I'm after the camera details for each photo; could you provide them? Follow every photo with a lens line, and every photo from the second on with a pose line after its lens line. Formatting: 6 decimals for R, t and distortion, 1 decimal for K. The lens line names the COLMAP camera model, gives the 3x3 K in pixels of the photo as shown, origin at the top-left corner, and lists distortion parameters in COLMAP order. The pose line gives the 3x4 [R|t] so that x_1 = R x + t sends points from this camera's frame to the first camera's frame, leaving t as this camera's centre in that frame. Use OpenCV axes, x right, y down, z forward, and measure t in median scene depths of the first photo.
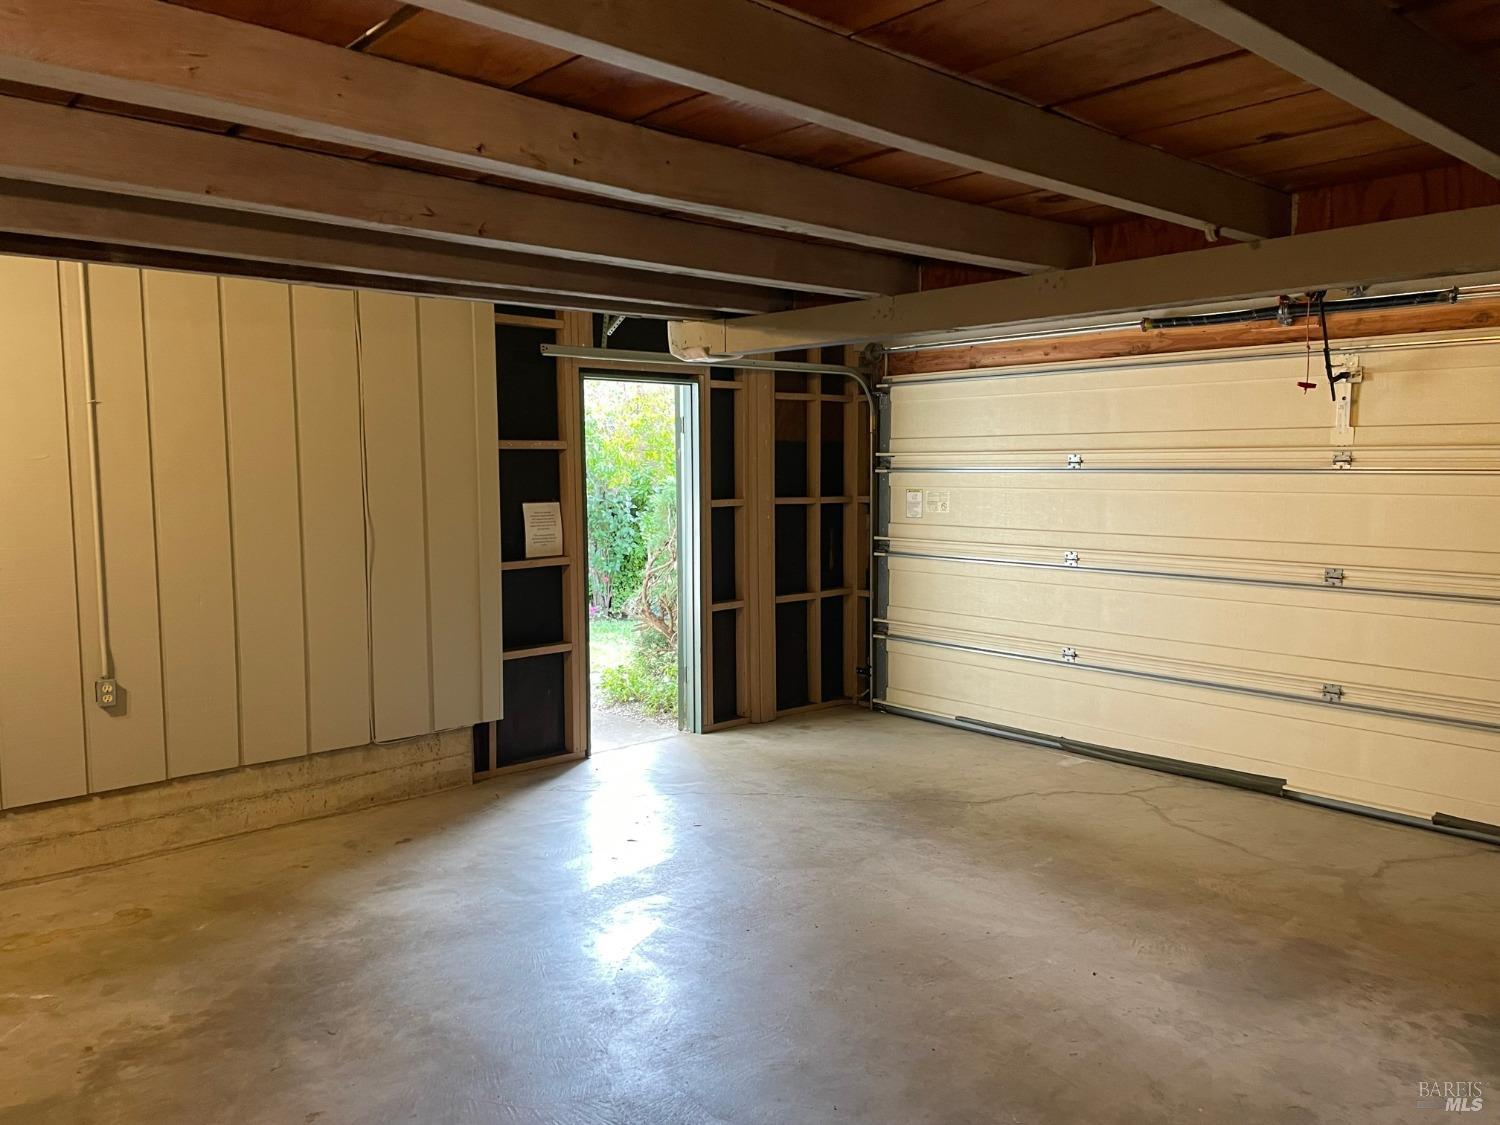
lens RADIAL K [[1137.8, 0, 754.8], [0, 1137.8, 566.0], [0, 0, 1]] dist [0.062616, -0.057338]
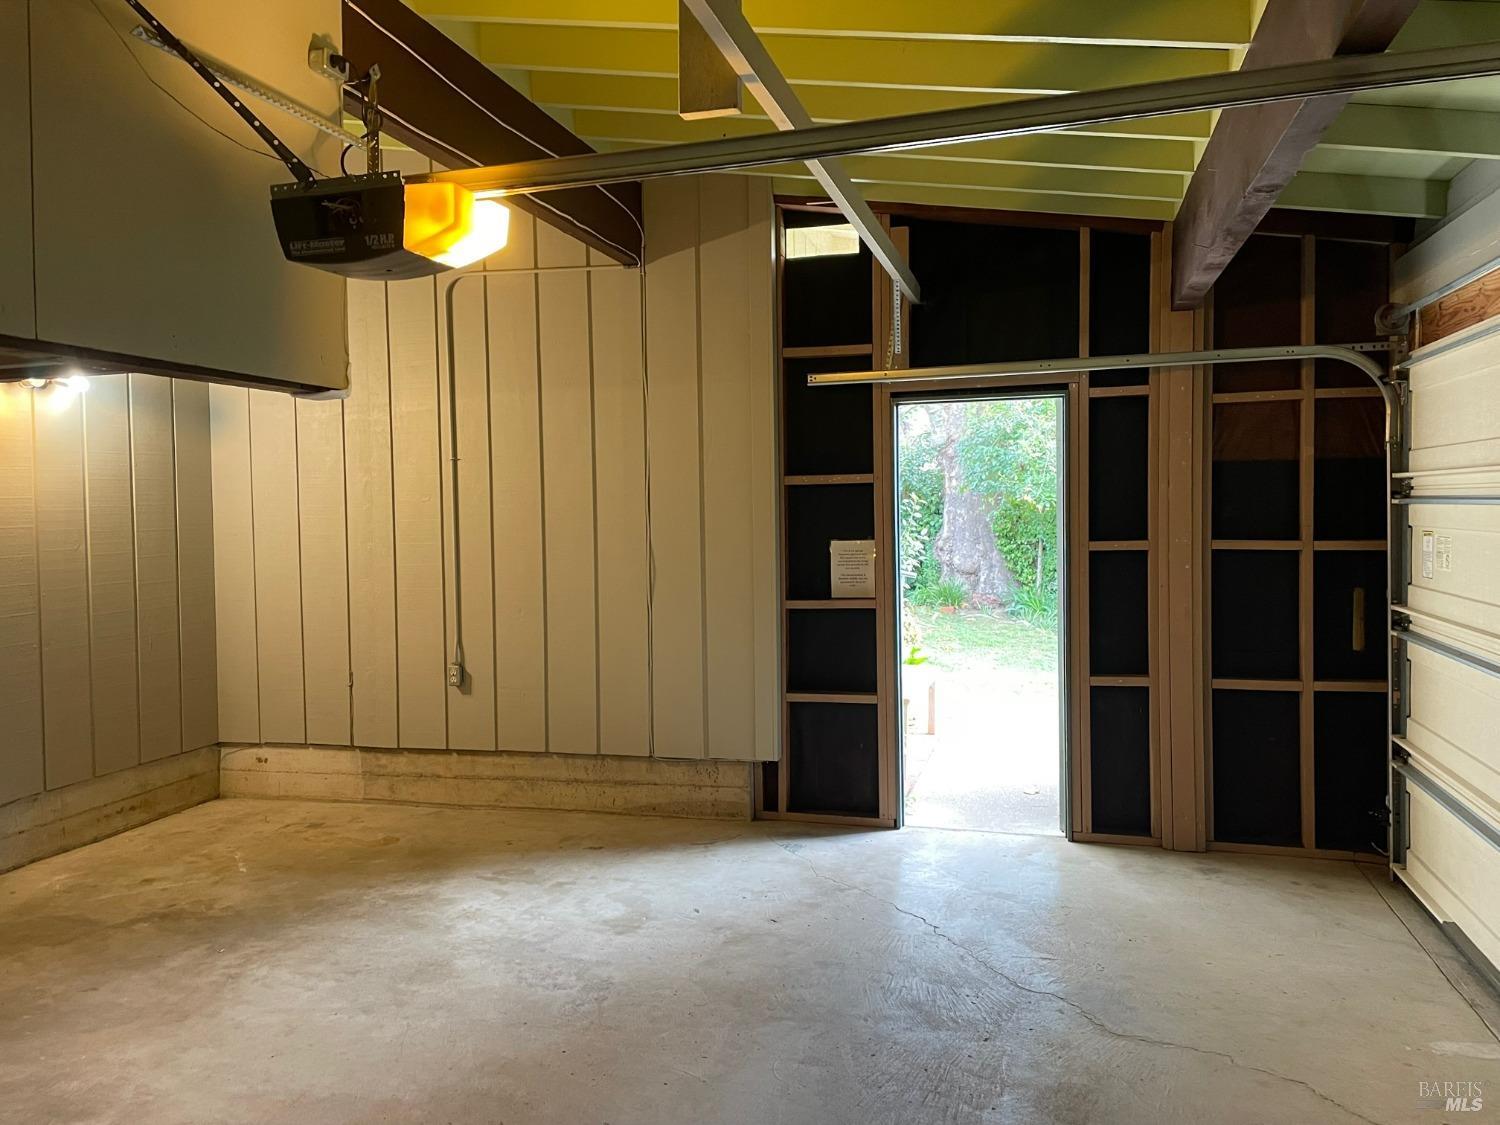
lens RADIAL K [[1137.8, 0, 747.8], [0, 1137.8, 551.1], [0, 0, 1]] dist [0.062616, -0.057338]
pose [[0.535982, 0.030421, -0.843681, 0.622789], [-0.060975, 0.998136, -0.002747, -0.043646], [0.842024, 0.052915, 0.536838, 0.480432]]
